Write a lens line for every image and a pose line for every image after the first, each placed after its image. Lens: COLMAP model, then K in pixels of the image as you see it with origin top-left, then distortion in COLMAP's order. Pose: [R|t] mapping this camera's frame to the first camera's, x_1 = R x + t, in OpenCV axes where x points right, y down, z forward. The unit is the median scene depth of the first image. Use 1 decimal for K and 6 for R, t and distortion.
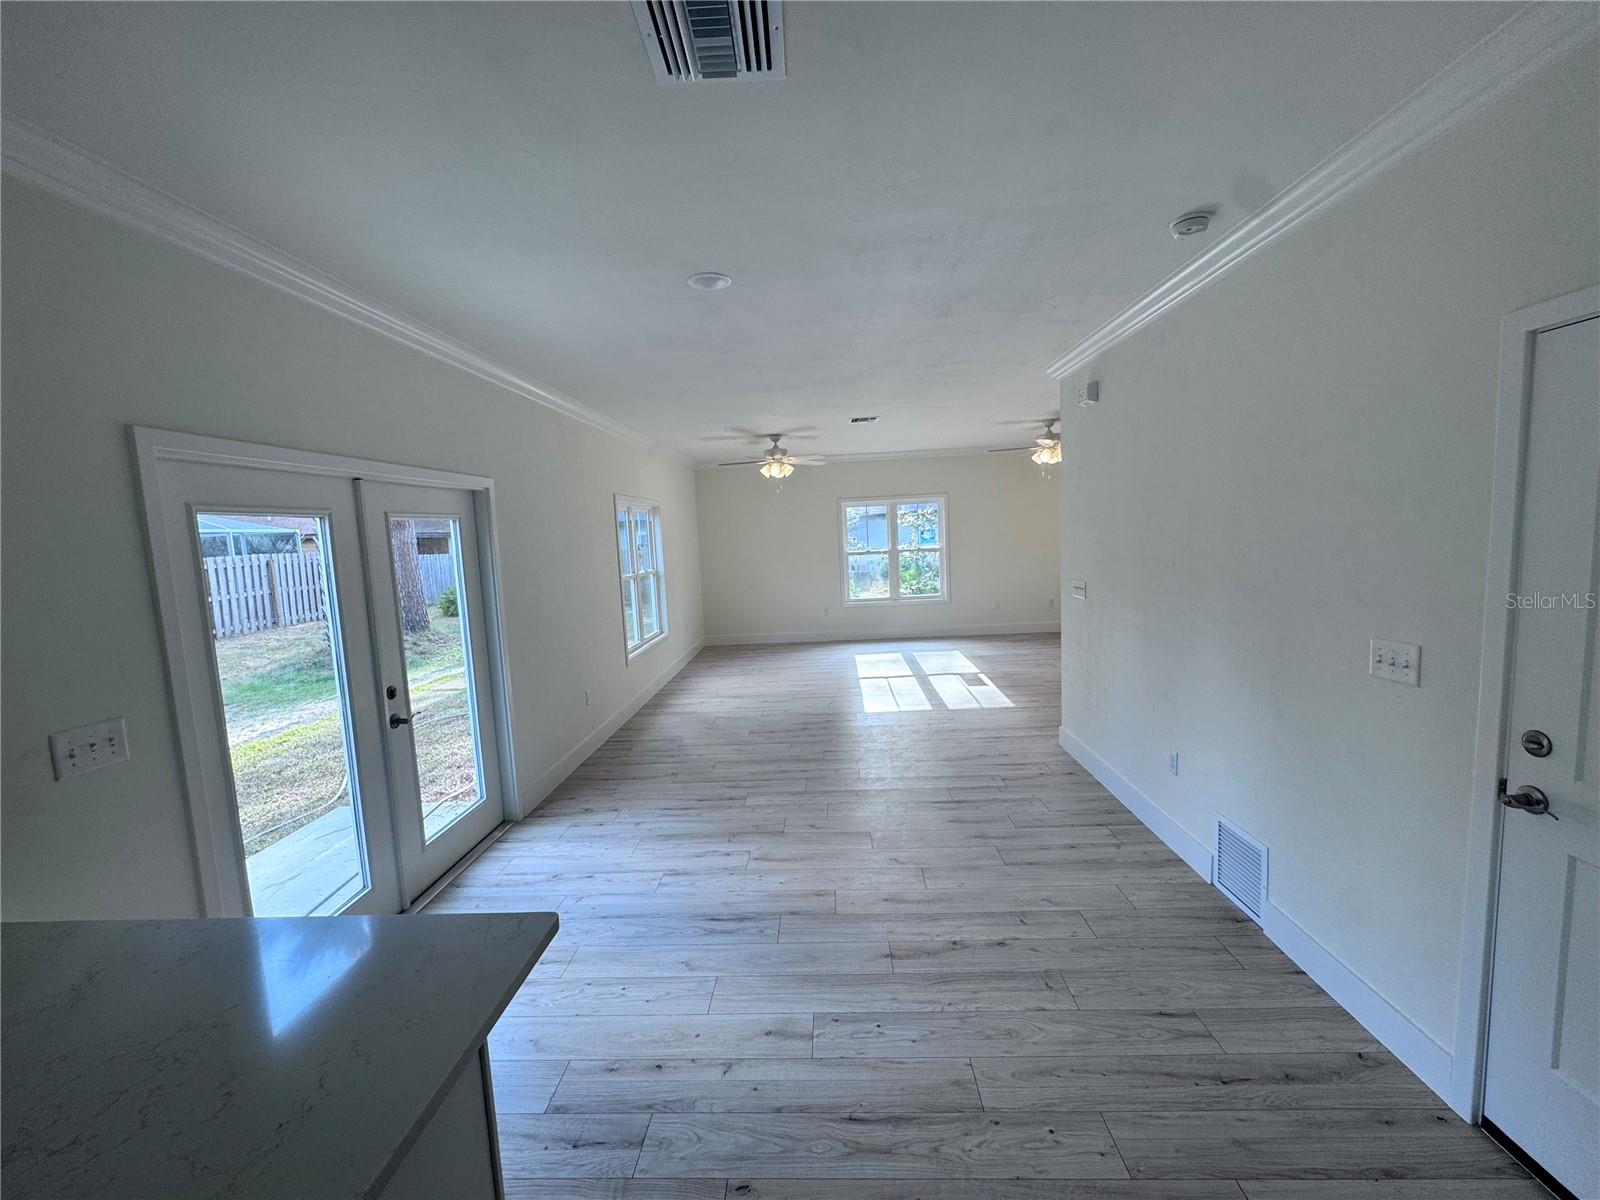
lens RADIAL K [[639.8, 0, 801.0], [0, 639.8, 596.7], [0, 0, 1]] dist [-0.001467, 0.000221]
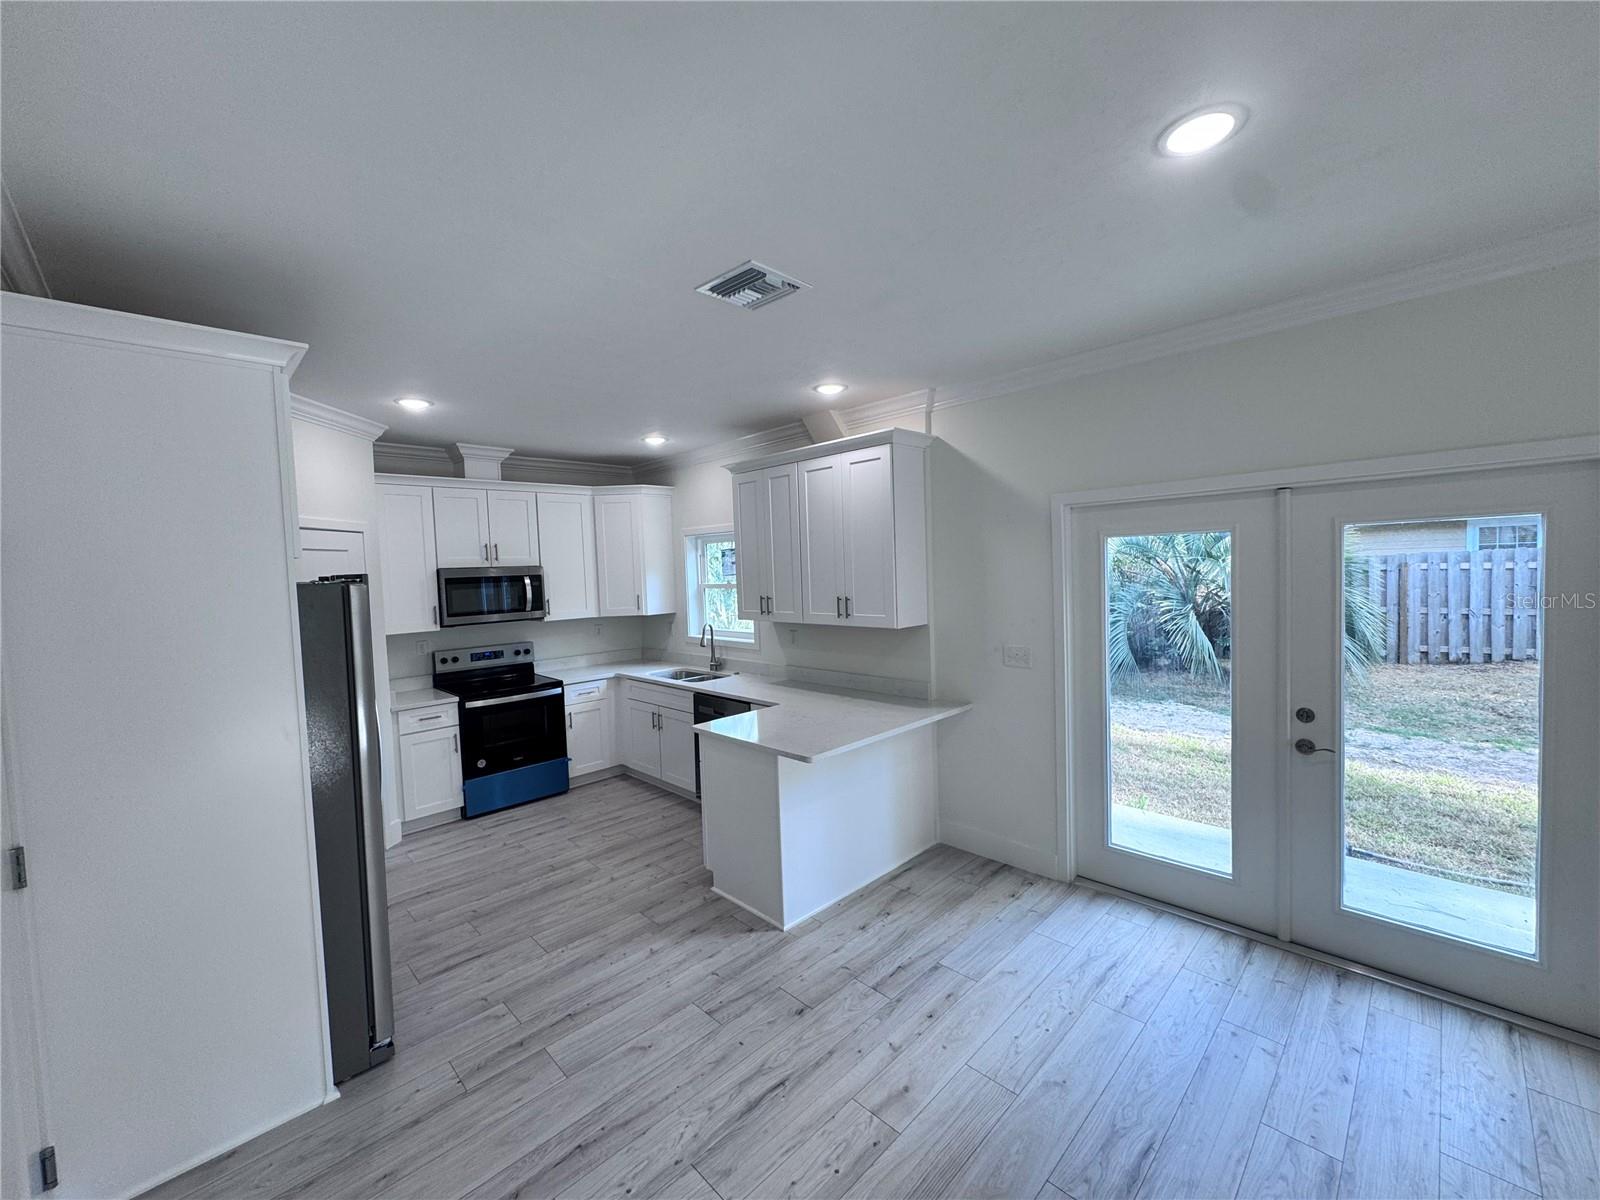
lens RADIAL K [[639.8, 0, 802.7], [0, 639.8, 592.4], [0, 0, 1]] dist [-0.001467, 0.000221]
pose [[-0.671497, 0.102507, -0.733883, 0.768781], [-0.011732, 0.988791, 0.148846, -0.235309], [0.740914, 0.108559, -0.662768, 1.598528]]
